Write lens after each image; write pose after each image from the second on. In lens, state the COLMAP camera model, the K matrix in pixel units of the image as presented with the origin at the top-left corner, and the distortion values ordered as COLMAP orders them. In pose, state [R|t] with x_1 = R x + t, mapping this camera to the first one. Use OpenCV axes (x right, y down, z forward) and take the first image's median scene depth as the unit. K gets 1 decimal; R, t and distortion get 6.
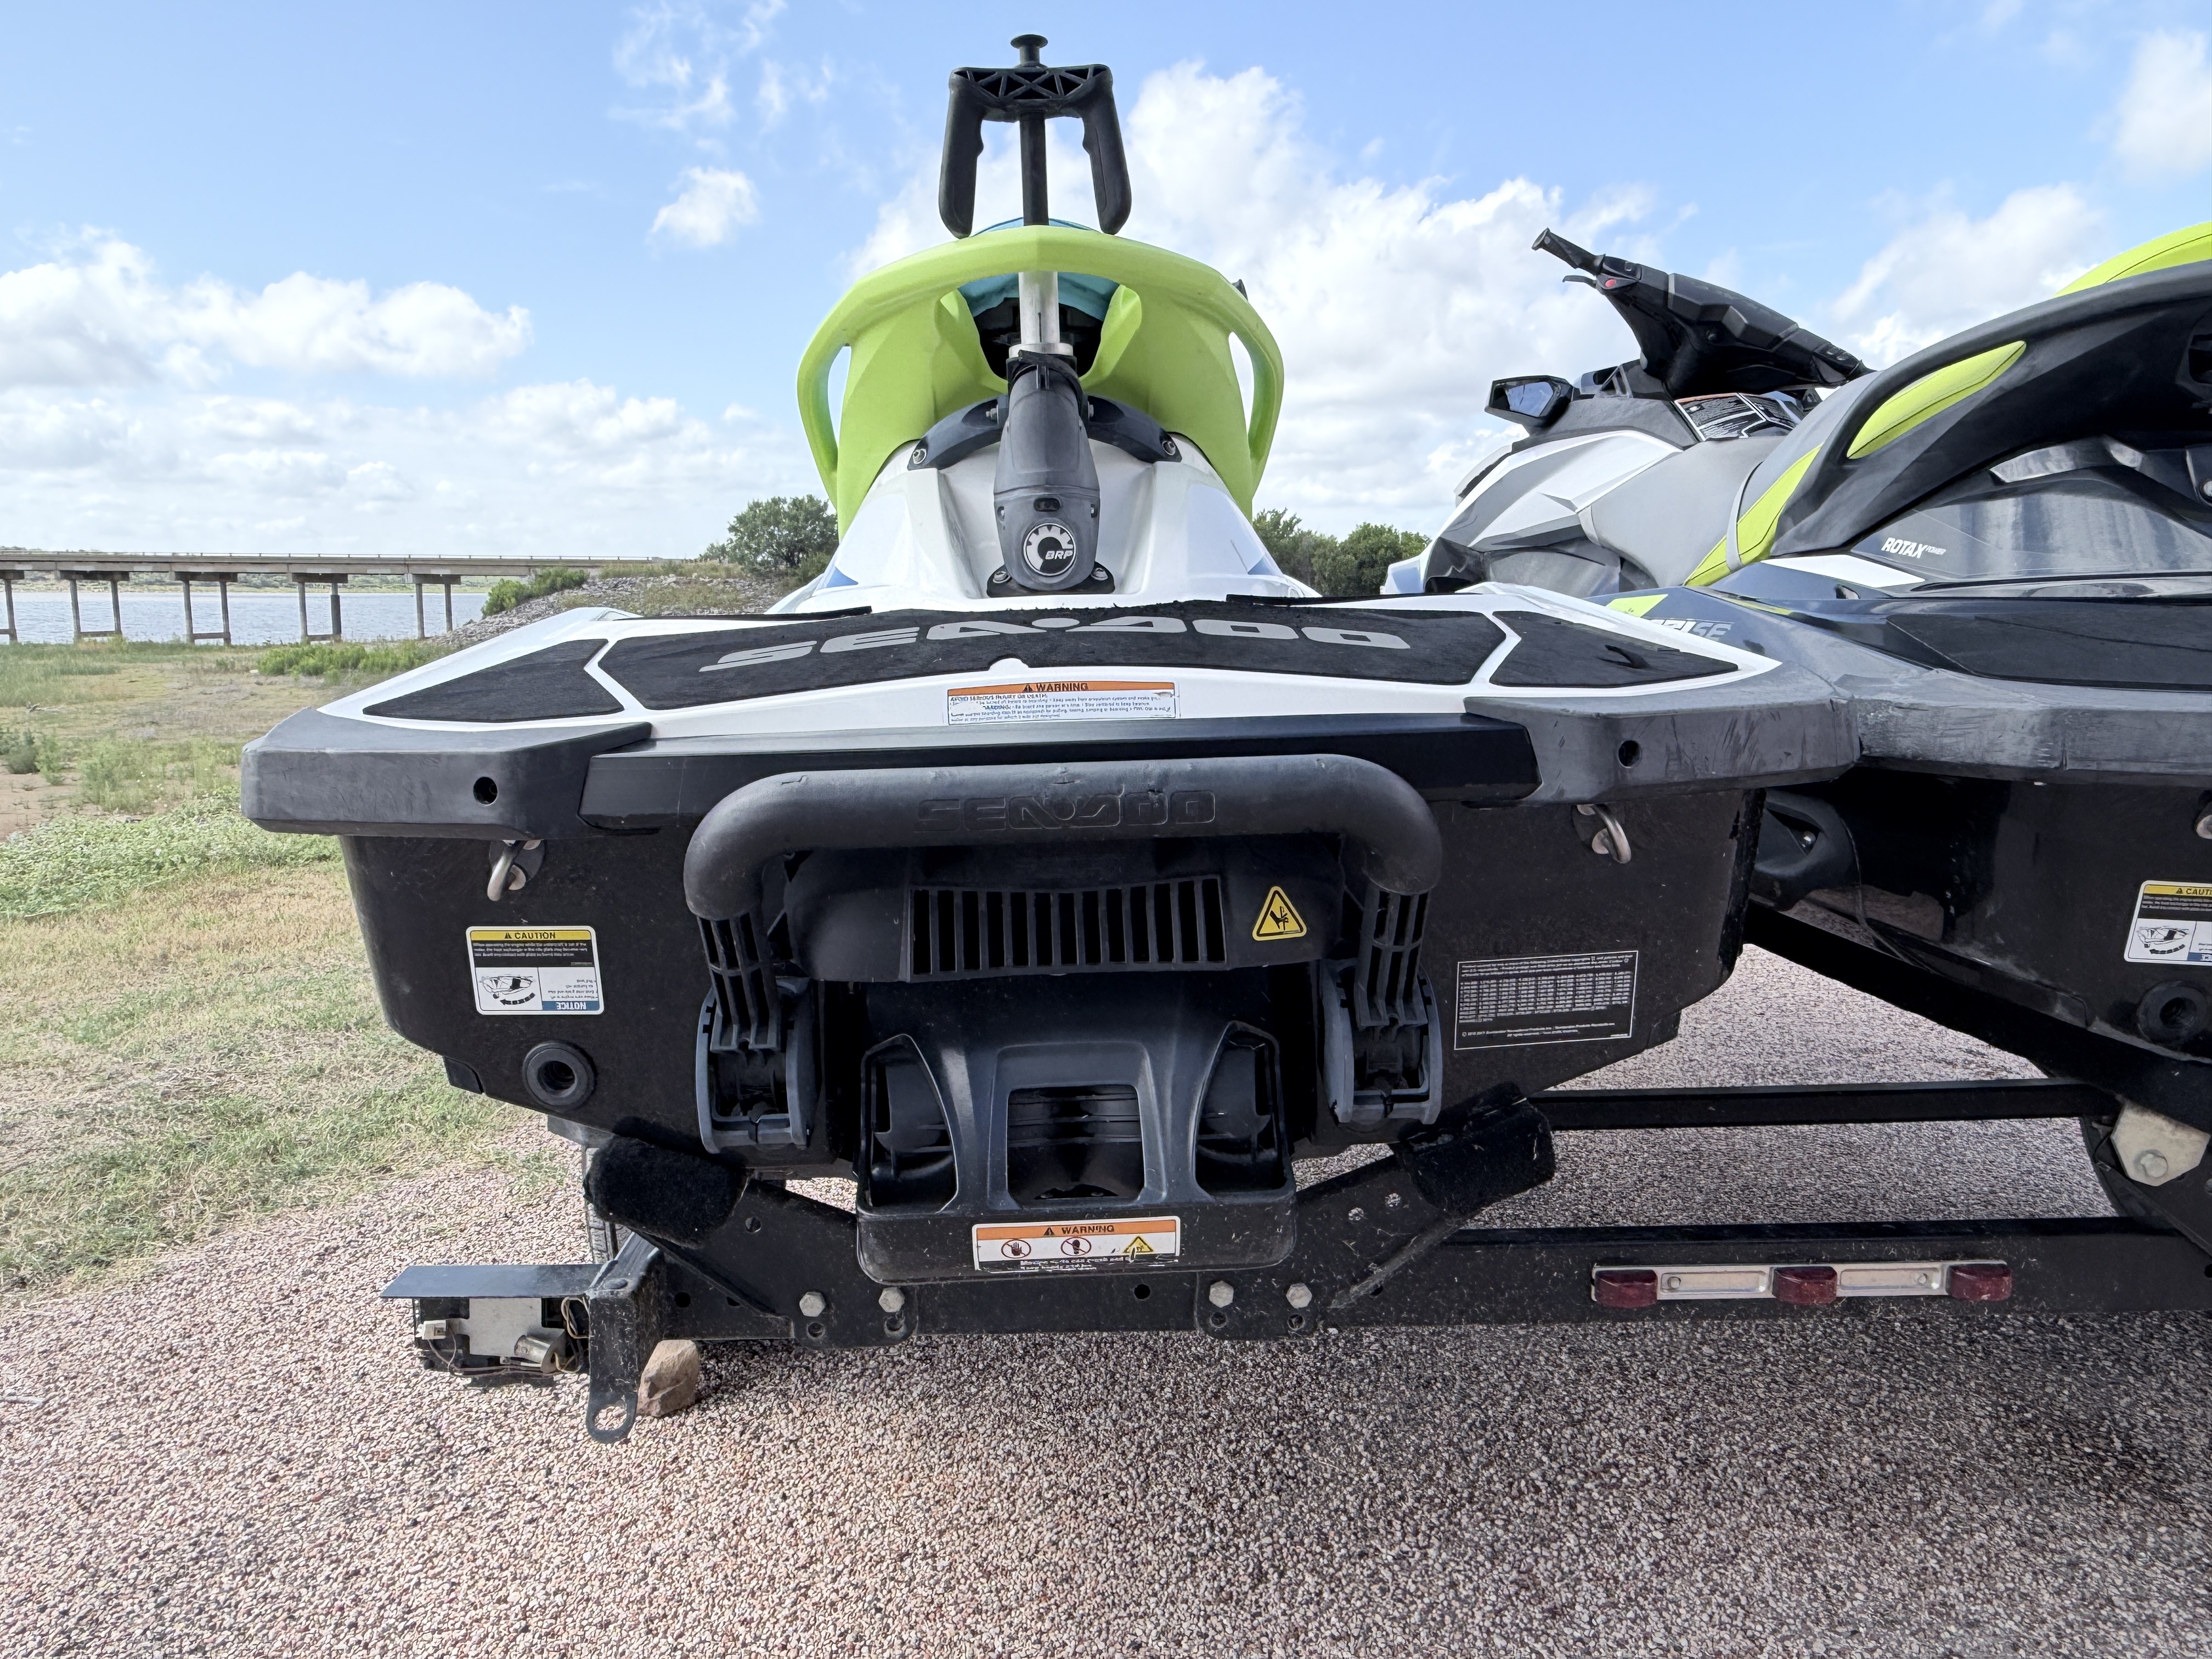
lens RADIAL K [[1584.1, 0, 1106.0], [0, 1584.1, 829.5], [0, 0, 1]] dist [-0.003962, 0.005117]
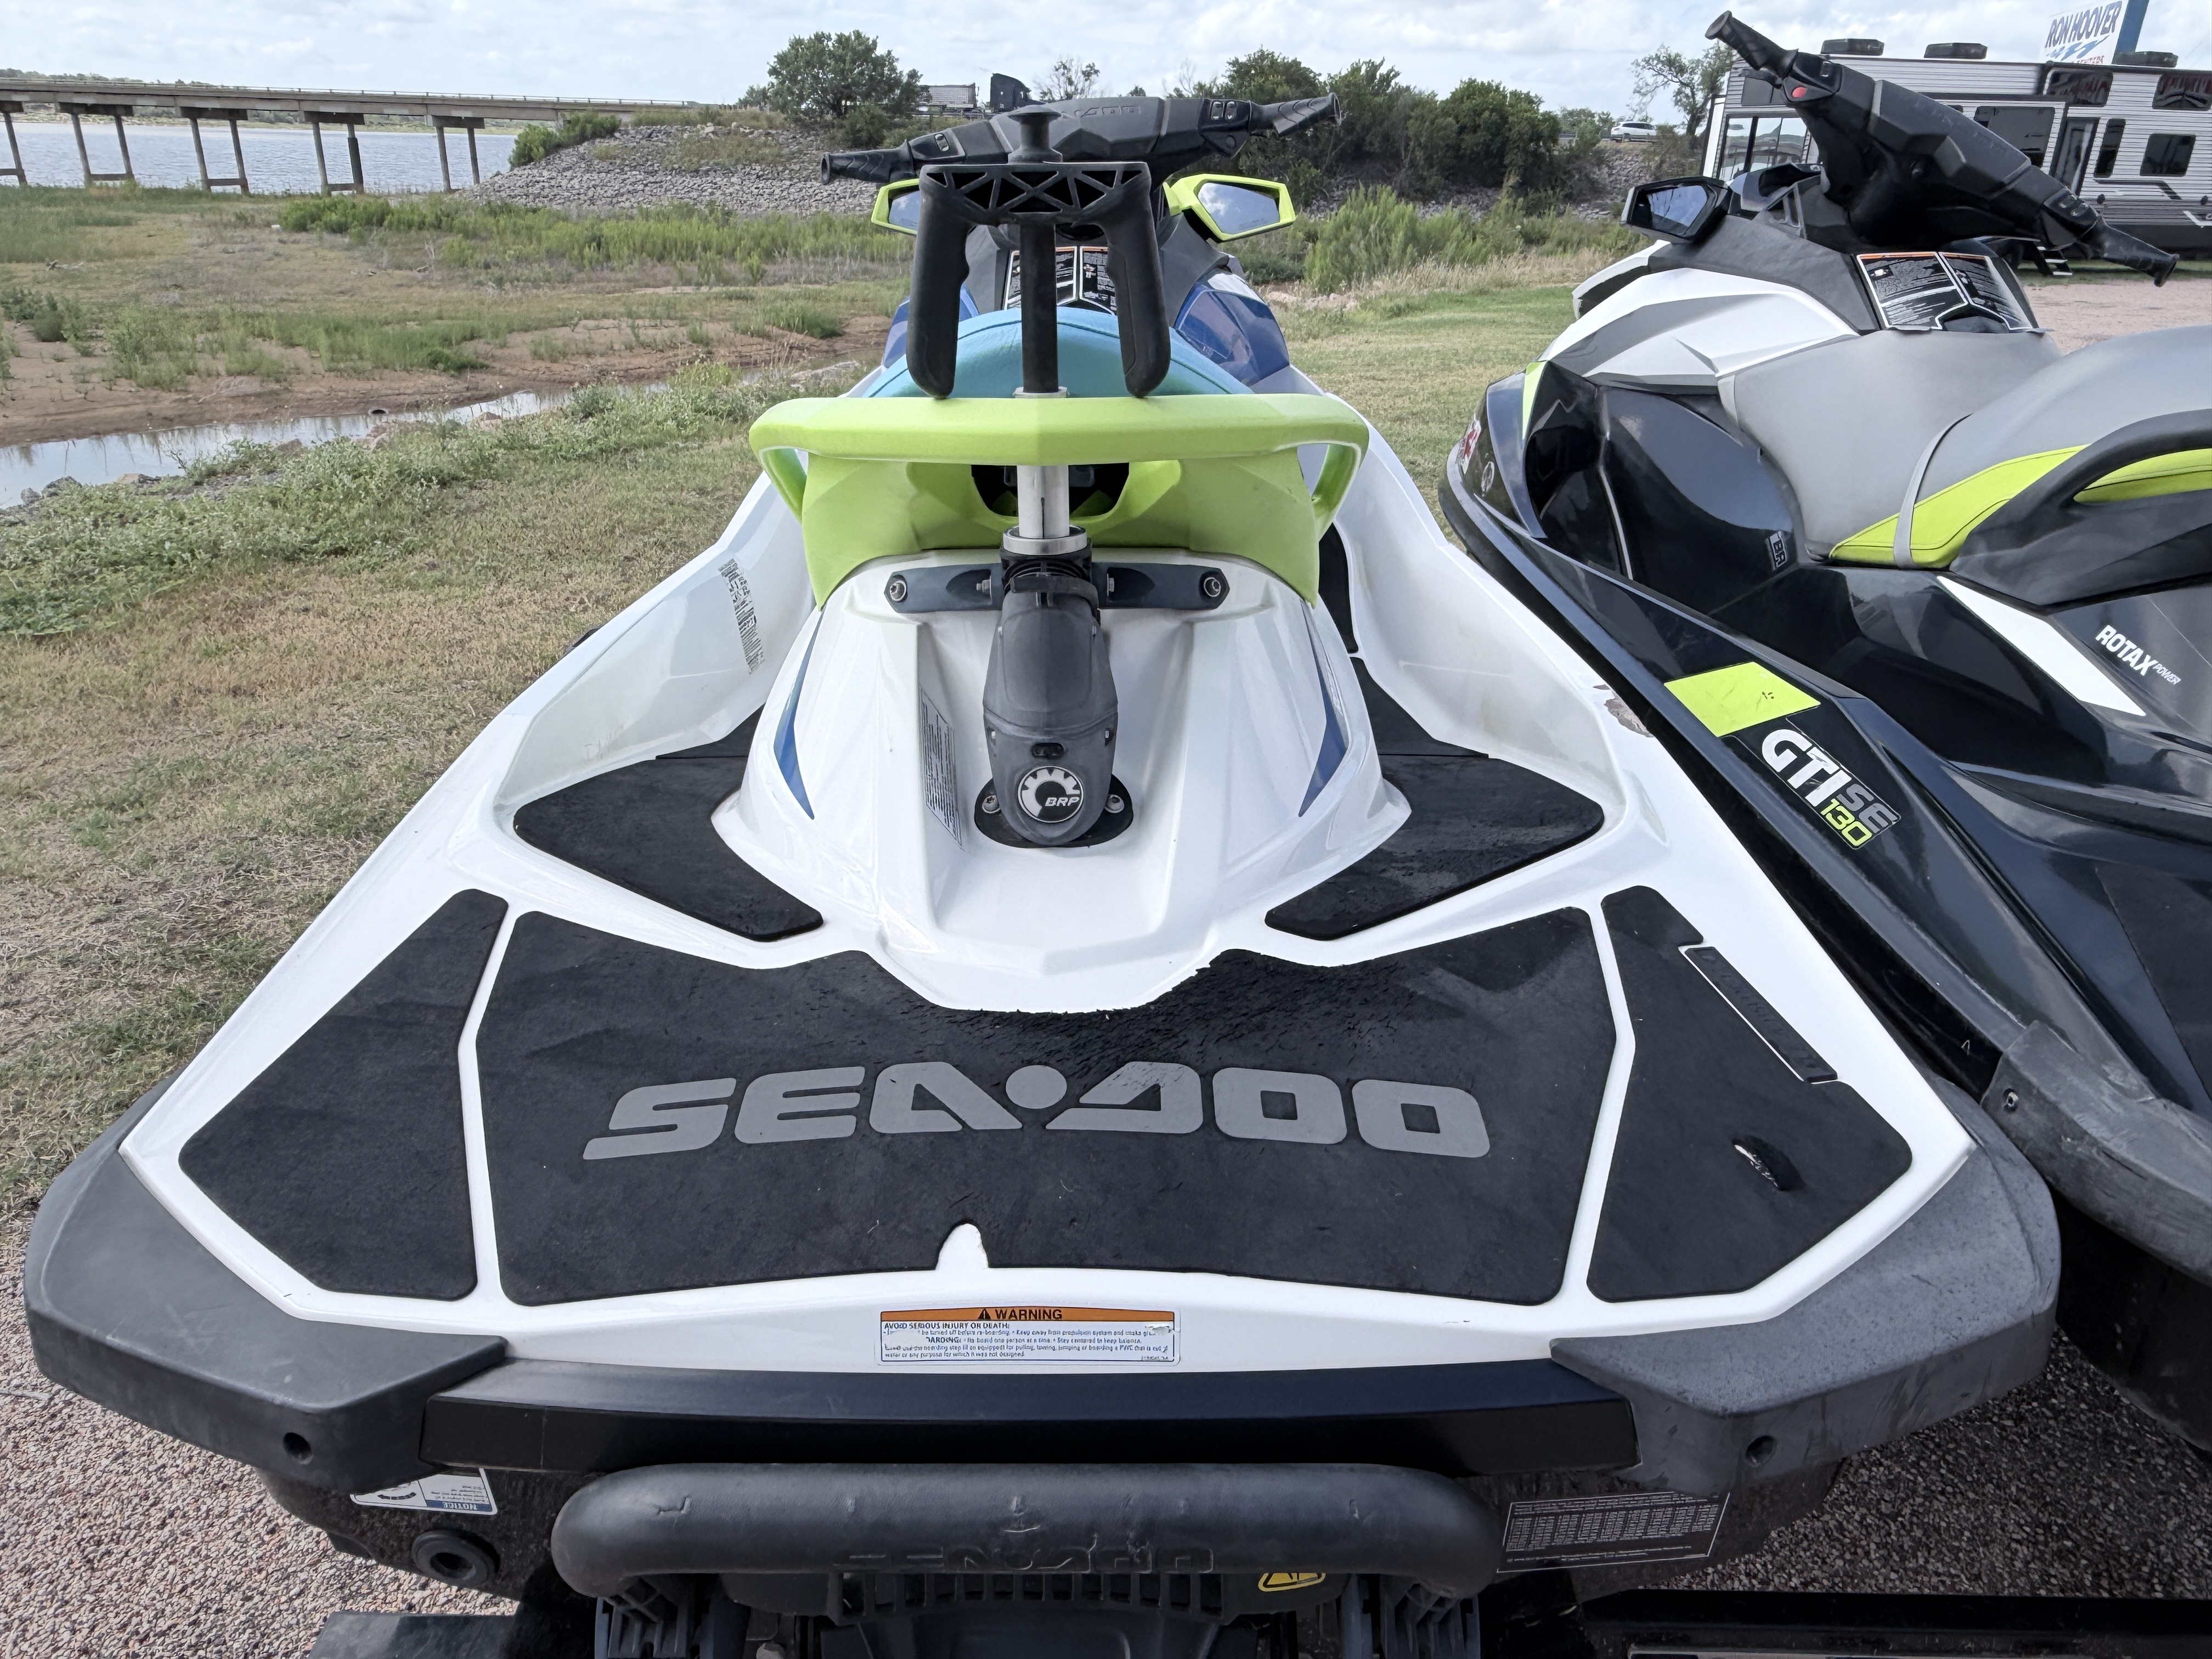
lens RADIAL K [[1570.3, 0, 1106.0], [0, 1570.3, 829.5], [0, 0, 1]] dist [0.002238, -0.001542]
pose [[0.998755, 0.038857, -0.031268, 0.005641], [-0.028661, 0.960214, 0.277790, -0.121273], [0.040818, -0.276548, 0.960133, 0.075490]]
